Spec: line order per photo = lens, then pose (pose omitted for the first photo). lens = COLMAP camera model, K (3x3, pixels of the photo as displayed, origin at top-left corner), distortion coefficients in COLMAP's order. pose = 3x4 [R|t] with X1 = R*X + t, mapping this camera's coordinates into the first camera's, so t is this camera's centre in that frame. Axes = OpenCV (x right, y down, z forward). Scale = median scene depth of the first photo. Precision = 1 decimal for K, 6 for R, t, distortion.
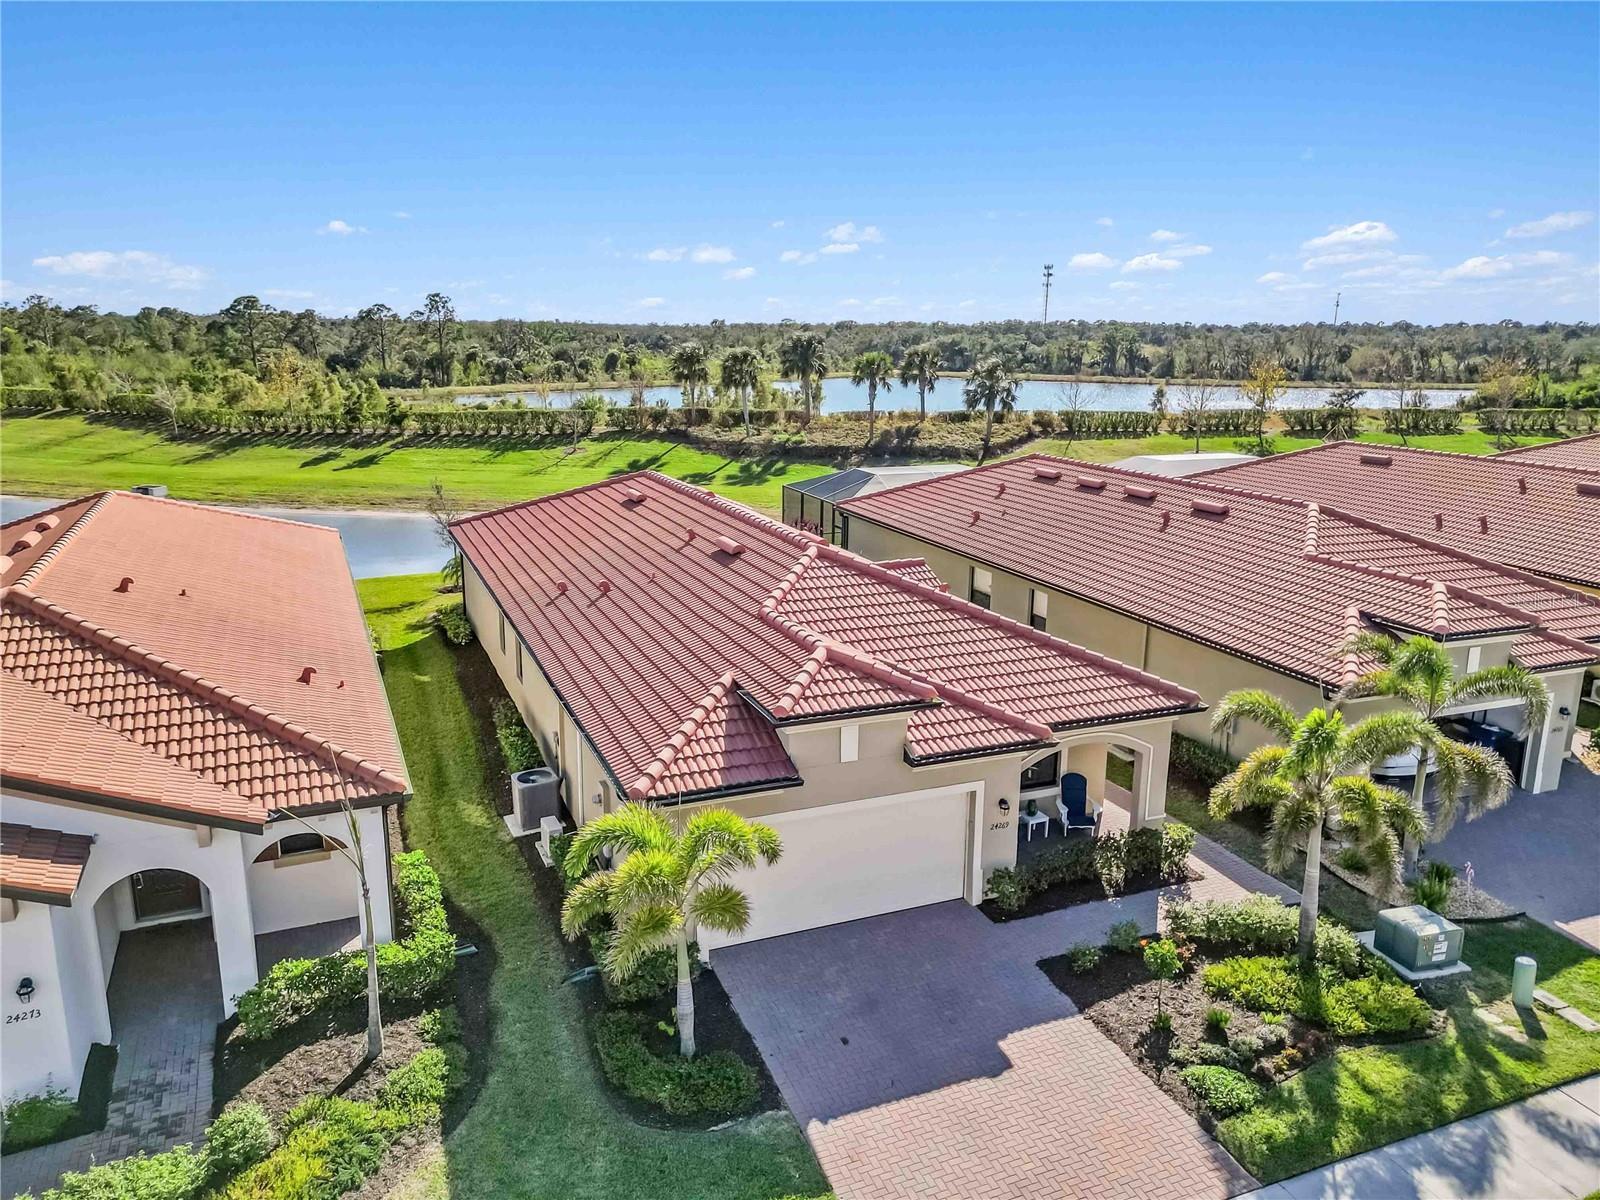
lens RADIAL K [[1131.7, 0, 801.1], [0, 1131.7, 596.0], [0, 0, 1]] dist [0.071979, -0.069550]
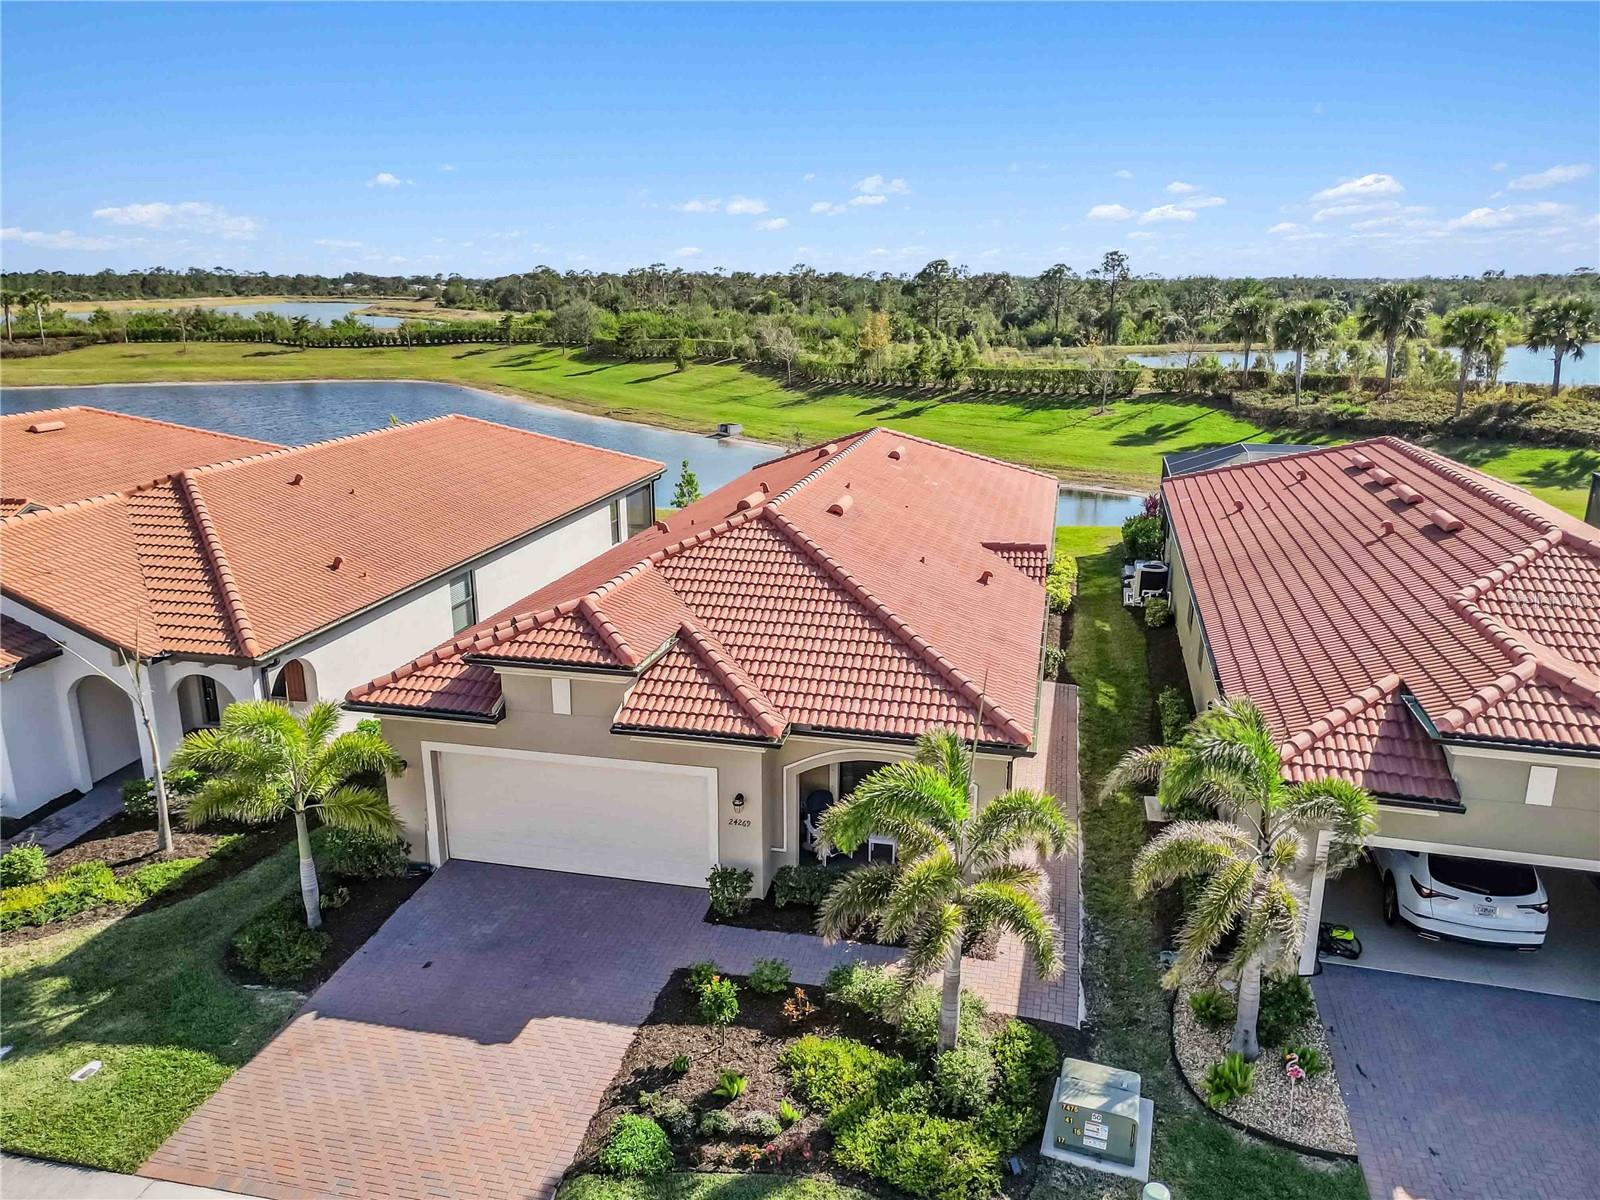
lens RADIAL K [[1131.7, 0, 801.1], [0, 1131.7, 596.0], [0, 0, 1]] dist [0.071979, -0.069550]
pose [[0.810331, 0.146326, -0.567409, 0.539074], [-0.127201, 0.989155, 0.073428, -0.039677], [0.572000, 0.012674, 0.820156, 0.210322]]
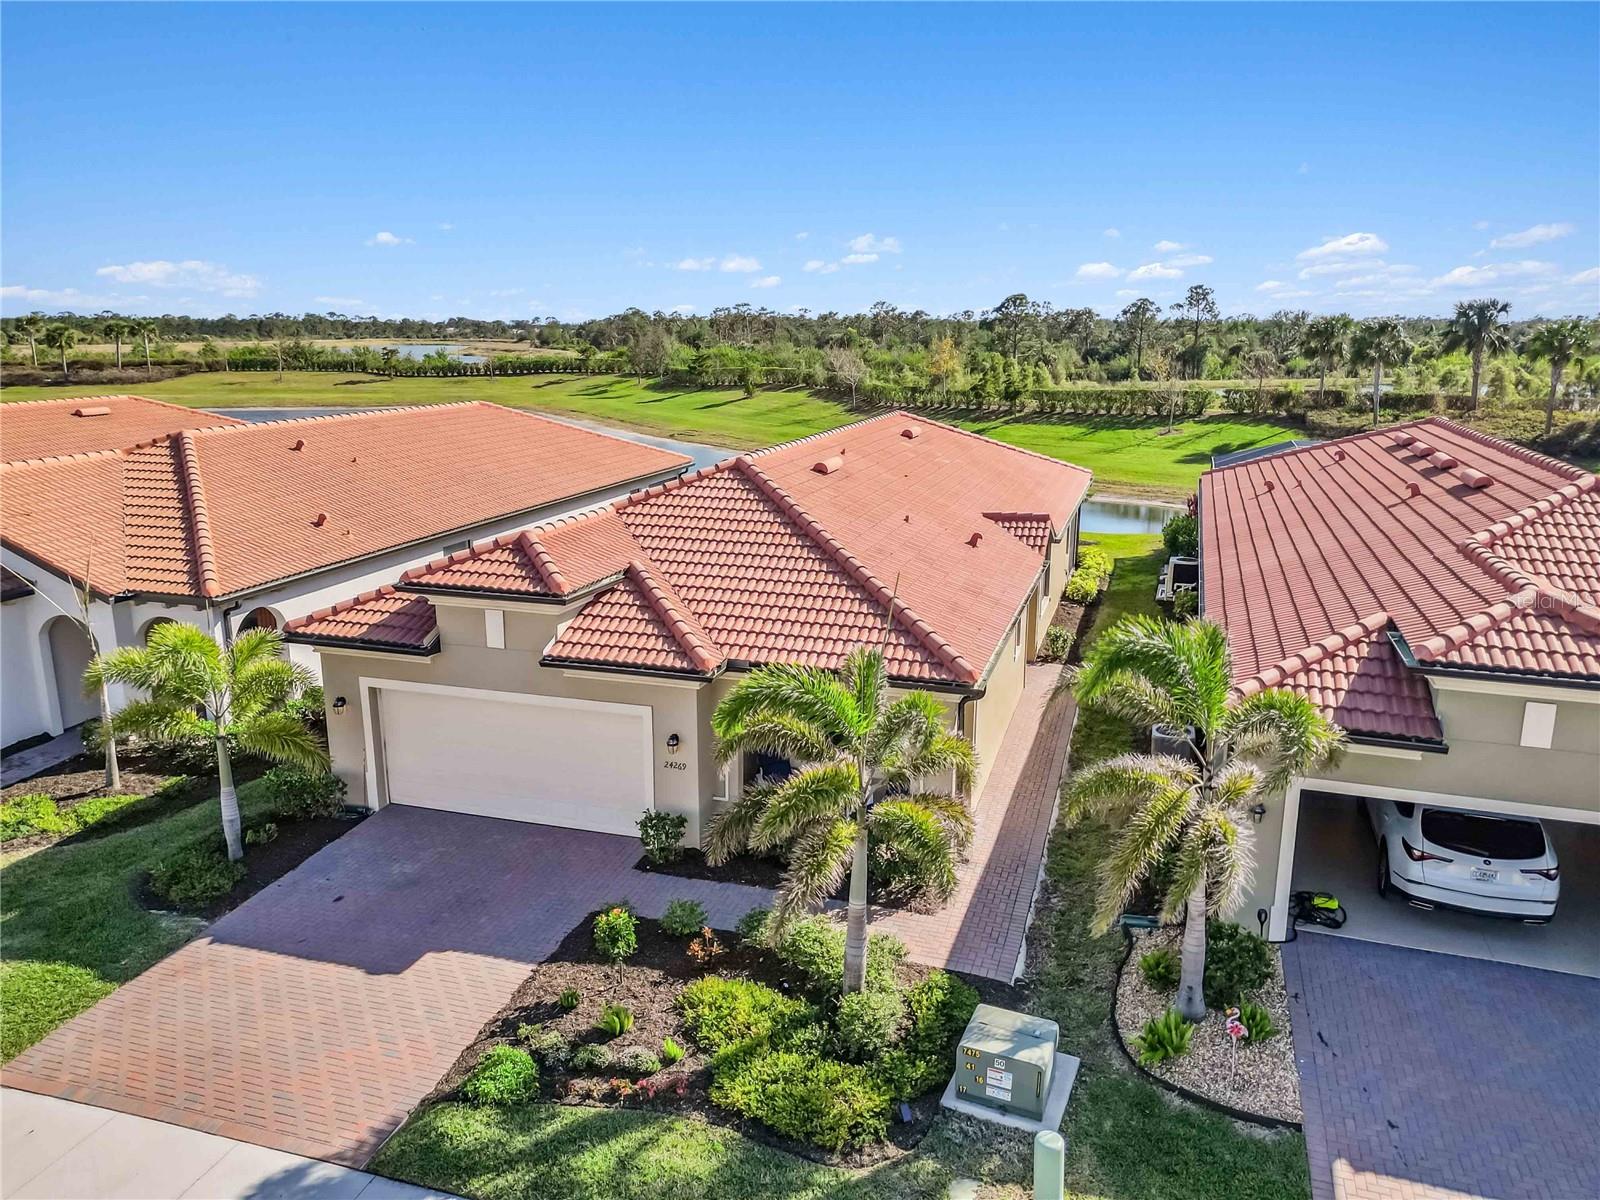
lens RADIAL K [[1131.7, 0, 801.1], [0, 1131.7, 596.0], [0, 0, 1]] dist [0.071979, -0.069550]
pose [[0.763181, 0.138717, -0.631120, 0.591026], [-0.141418, 0.988865, 0.046339, 0.015781], [0.630520, 0.053887, 0.774300, 0.293299]]
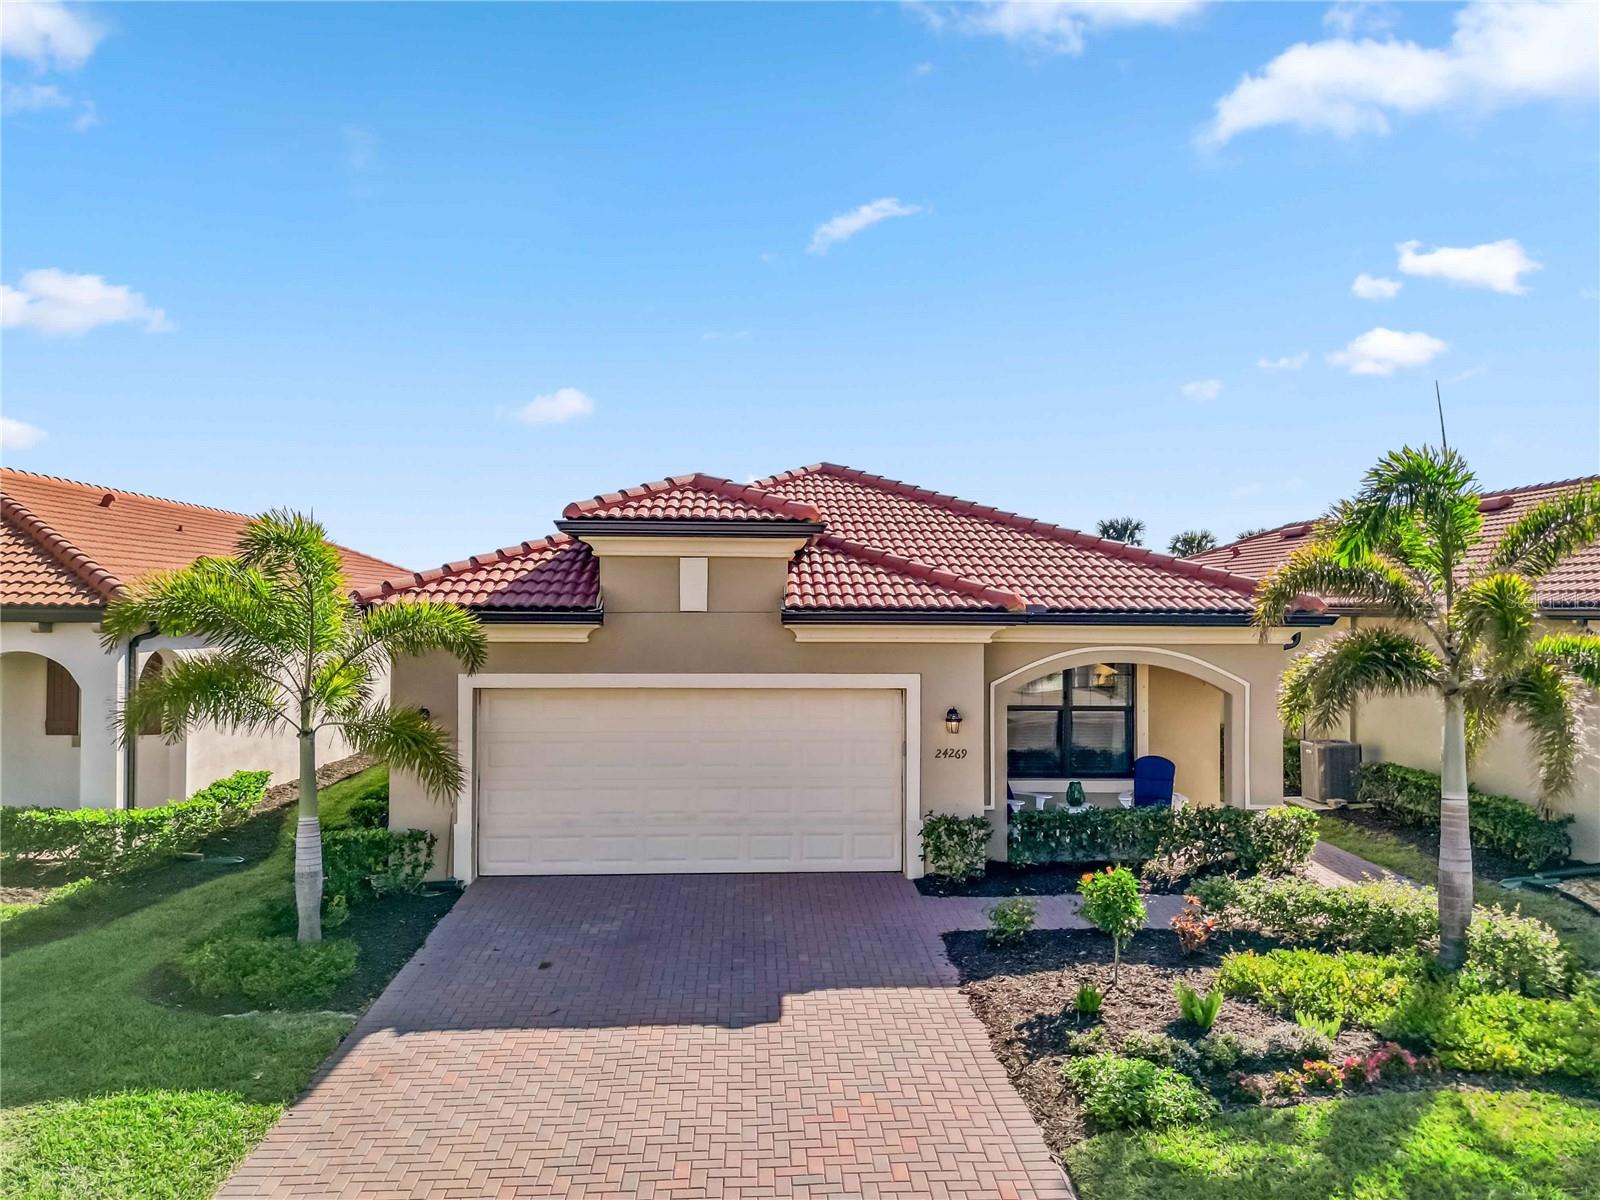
lens RADIAL K [[1131.7, 0, 801.1], [0, 1131.7, 596.0], [0, 0, 1]] dist [0.071979, -0.069550]
pose [[0.941871, -0.009207, -0.335849, 0.238706], [-0.071919, 0.970928, -0.228311, 0.205252], [0.328187, 0.239194, 0.913827, 0.270487]]
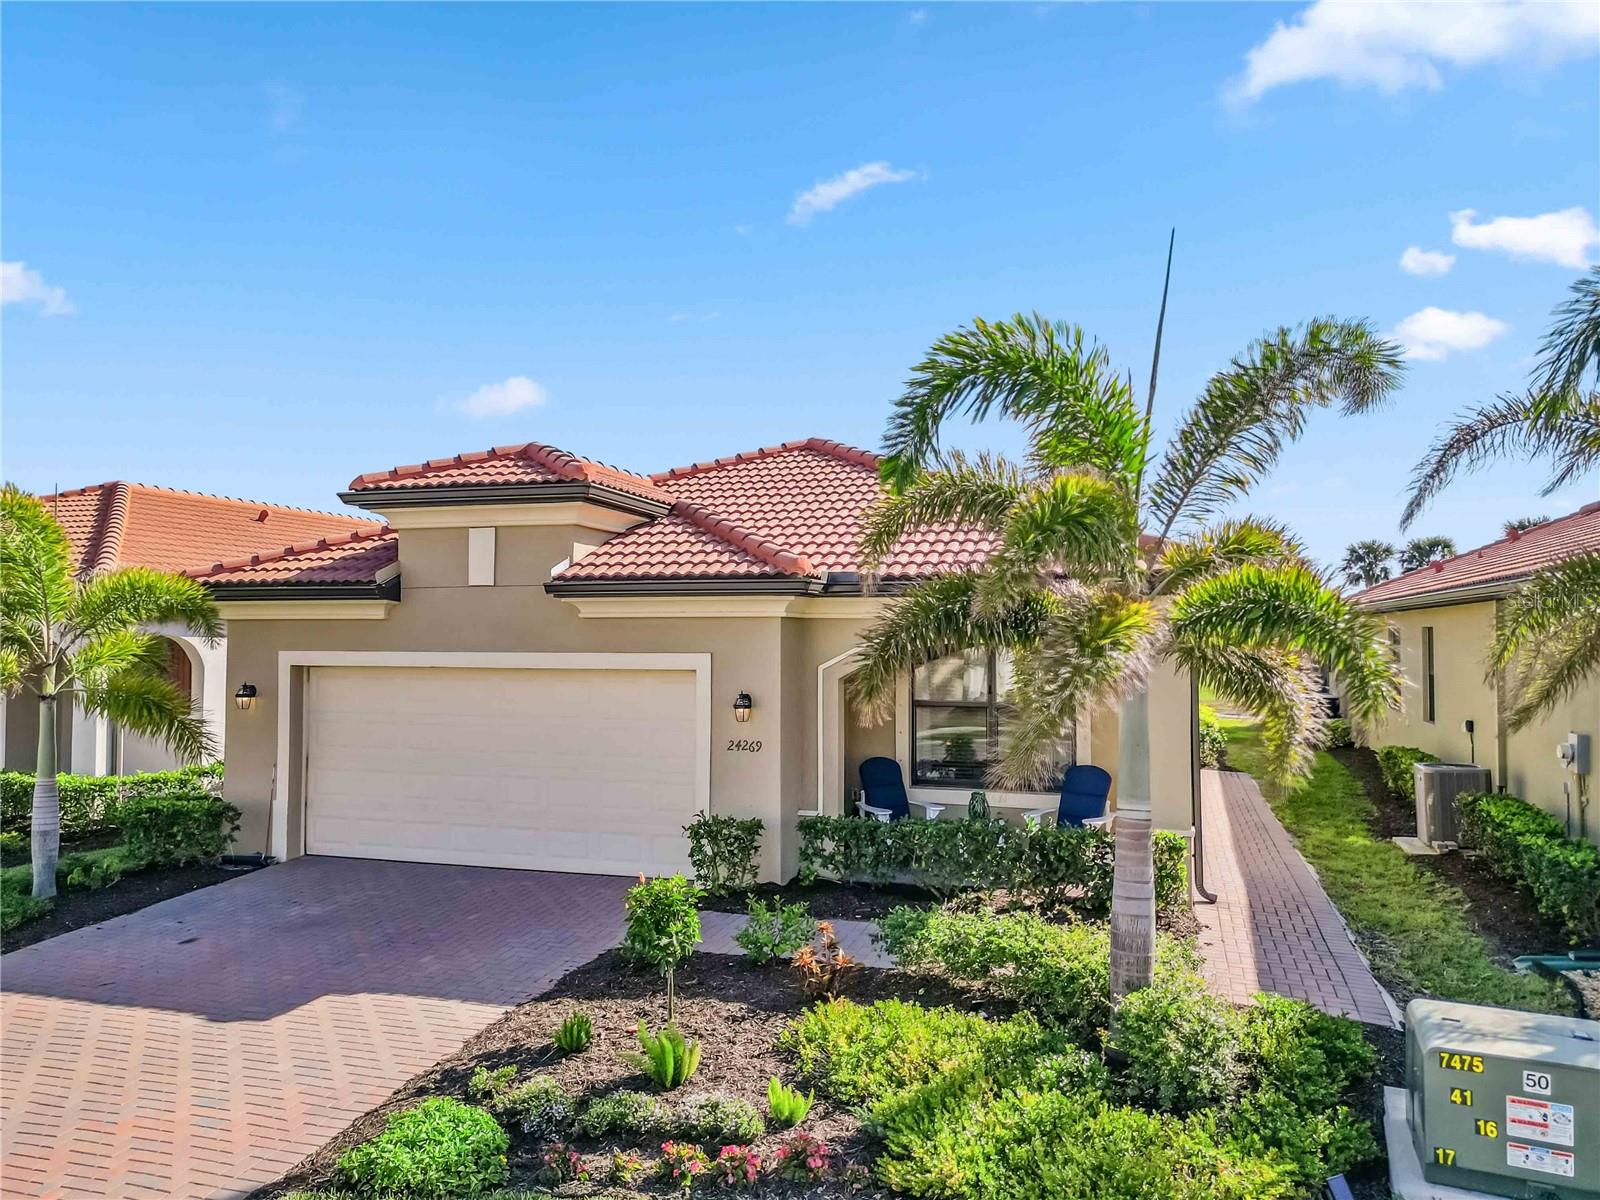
lens RADIAL K [[1131.7, 0, 801.1], [0, 1131.7, 596.0], [0, 0, 1]] dist [0.071979, -0.069550]
pose [[0.763103, -0.031178, -0.645524, 0.426215], [-0.141607, 0.966497, -0.214081, 0.187767], [0.630572, 0.254776, 0.733122, 0.448971]]
